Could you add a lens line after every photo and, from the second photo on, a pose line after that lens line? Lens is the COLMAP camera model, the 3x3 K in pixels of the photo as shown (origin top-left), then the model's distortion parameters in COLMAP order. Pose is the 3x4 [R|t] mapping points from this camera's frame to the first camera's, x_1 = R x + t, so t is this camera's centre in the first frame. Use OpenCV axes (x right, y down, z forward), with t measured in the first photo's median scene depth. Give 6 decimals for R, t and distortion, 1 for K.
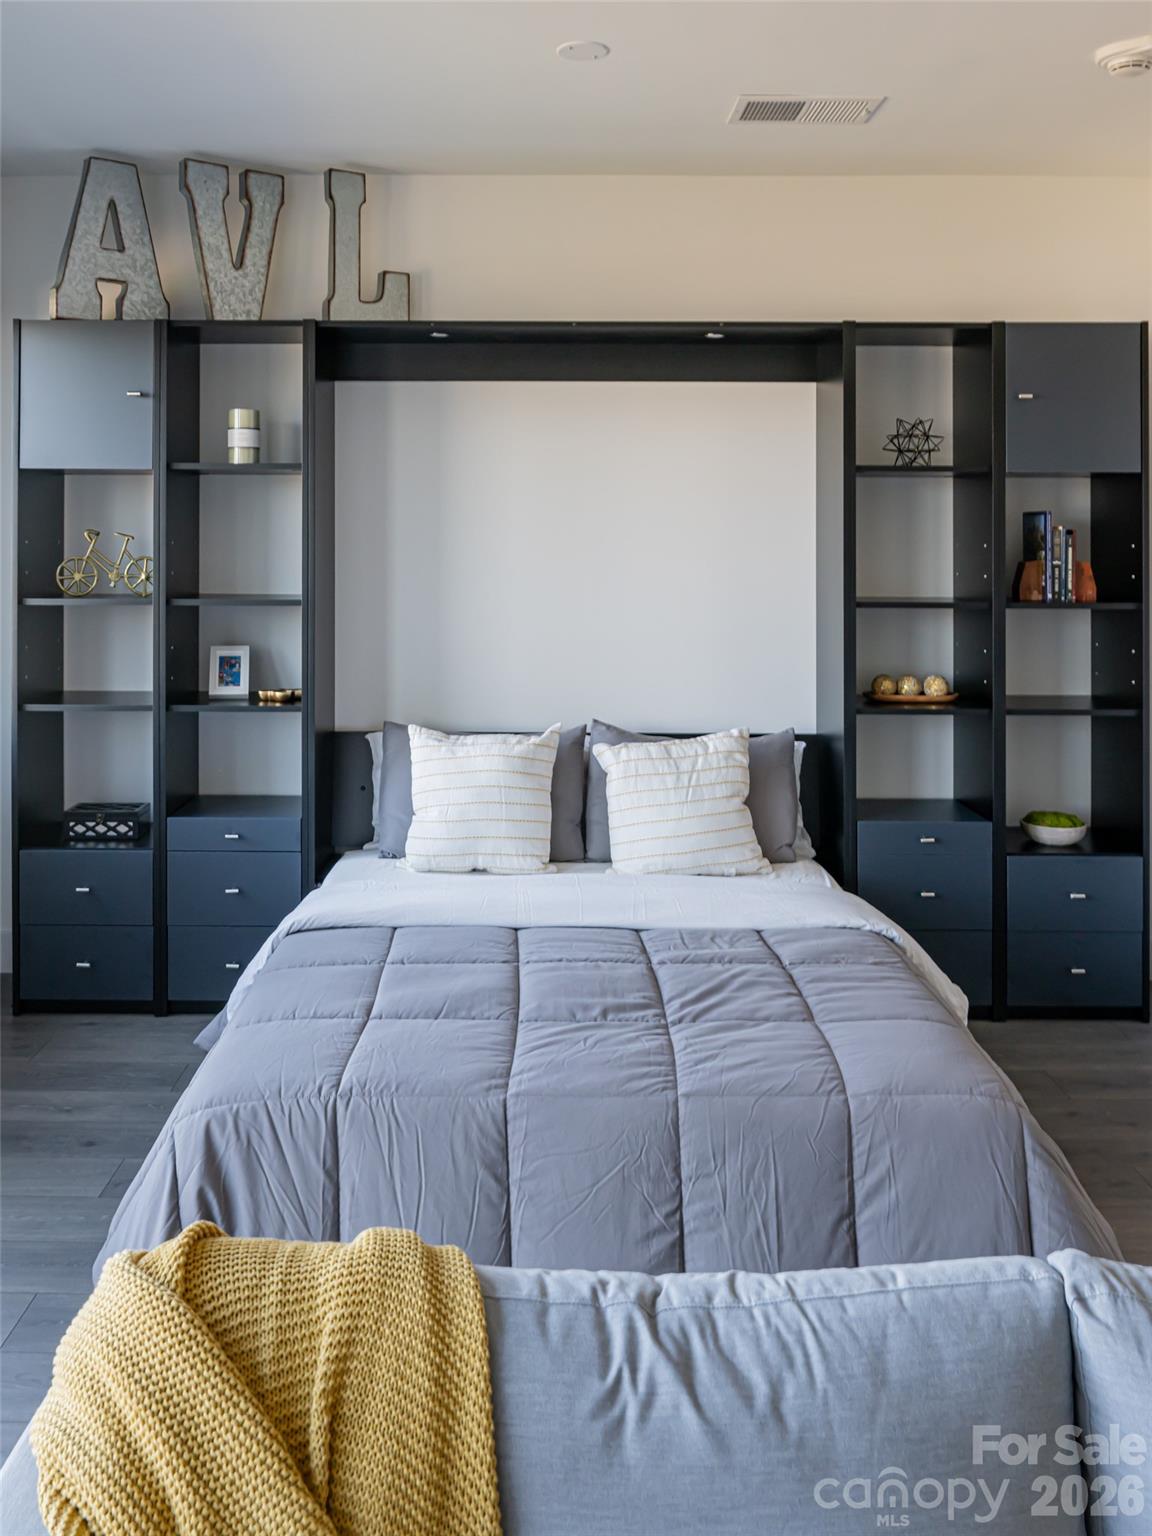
lens RADIAL K [[1300.7, 0, 524.3], [0, 1300.7, 542.4], [0, 0, 1]] dist [-0.030494, -0.014146]
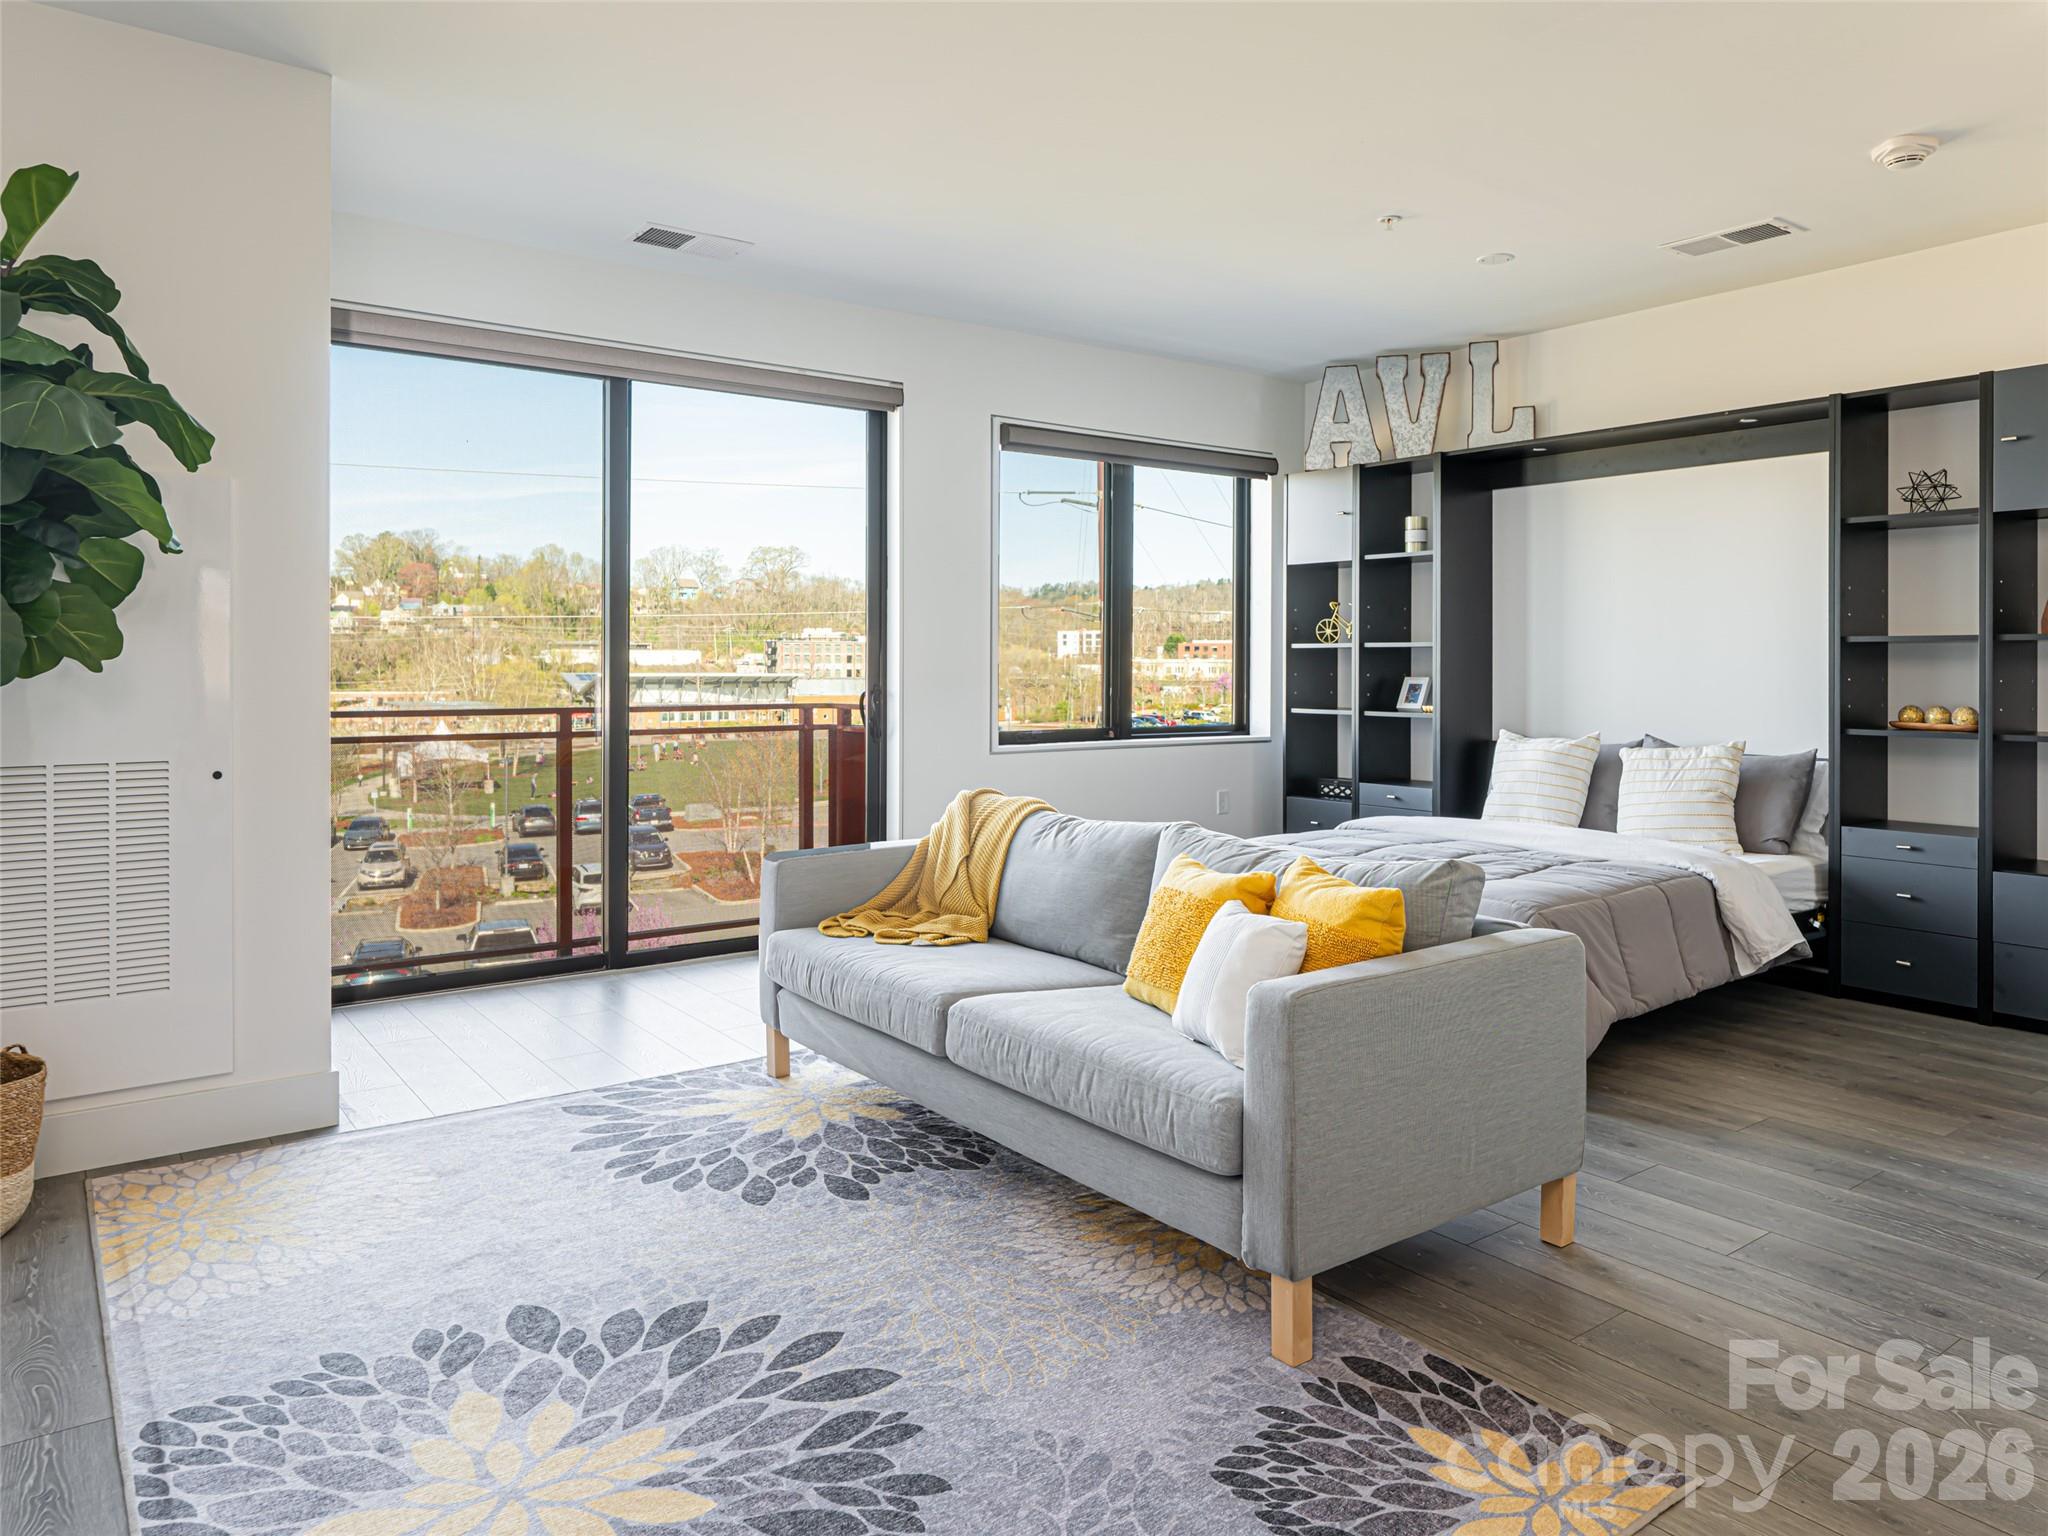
lens RADIAL K [[1323.5, 0, 1011.2], [0, 1323.5, 665.0], [0, 0, 1]] dist [-0.002514, -0.001762]
pose [[0.606016, -0.002538, -0.795448, 0.716302], [0.003431, 0.999994, -0.000577, 0.067212], [0.795445, -0.002379, 0.606021, -0.291024]]
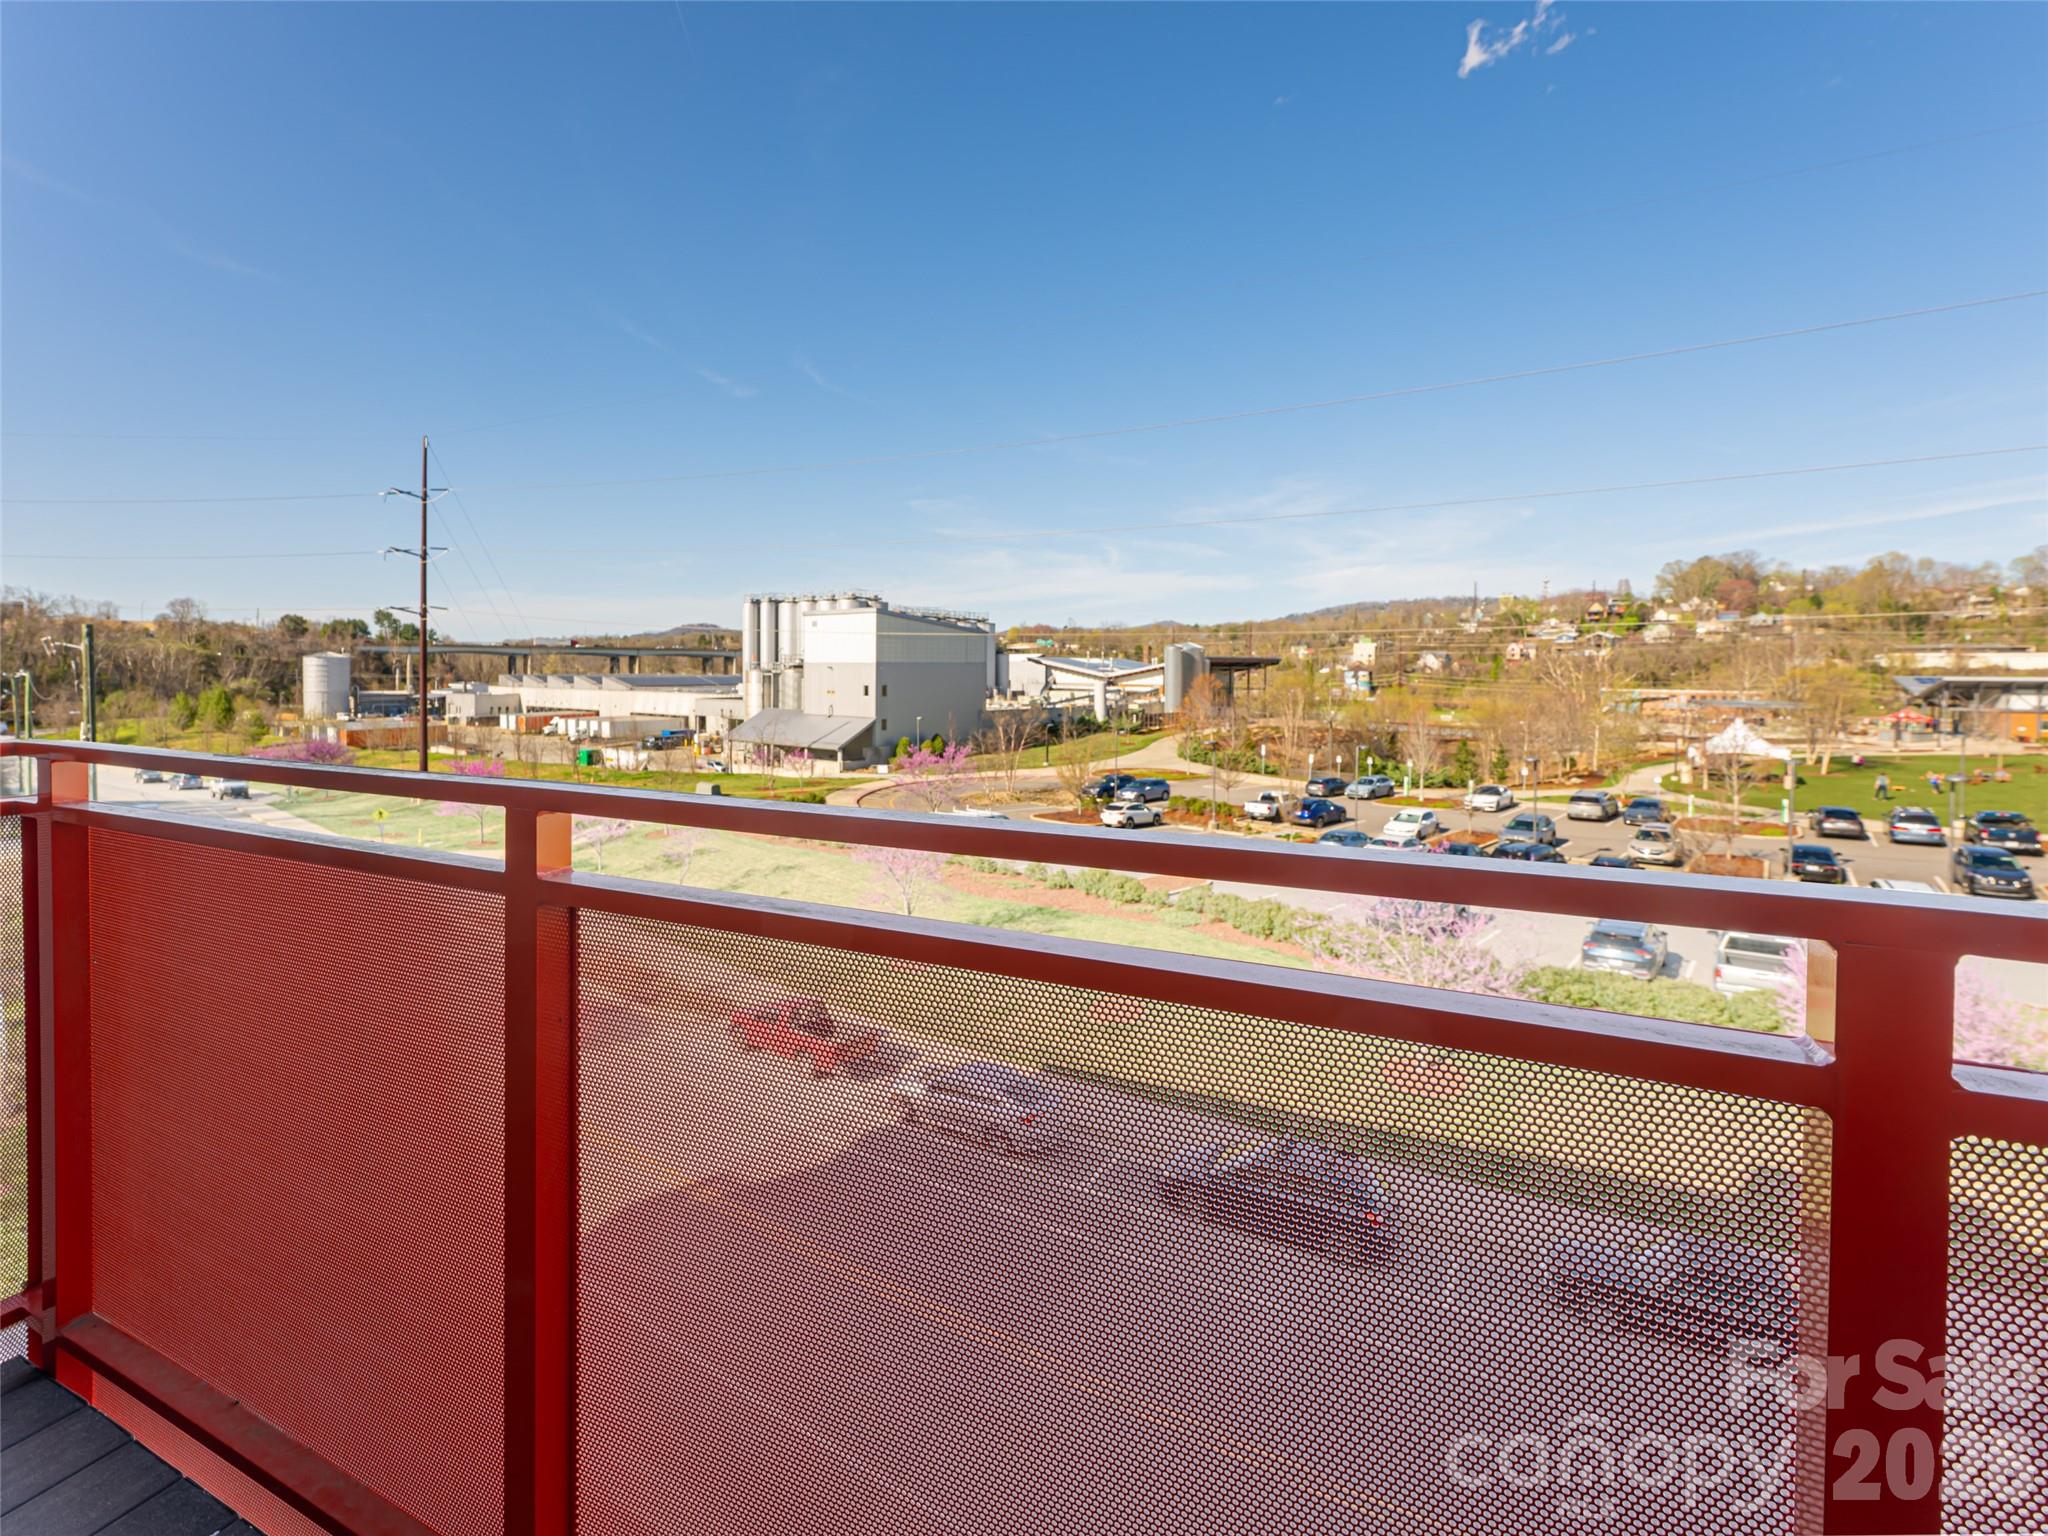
lens RADIAL K [[964.1, 0, 924.8], [0, 964.1, 688.1], [0, 0, 1]] dist [0.003368, 0.000573]
pose [[-0.448055, 0.016894, -0.893847, -0.440812], [-0.001467, 0.999806, 0.019632, 0.076856], [0.894005, 0.010107, -0.447943, 0.375323]]
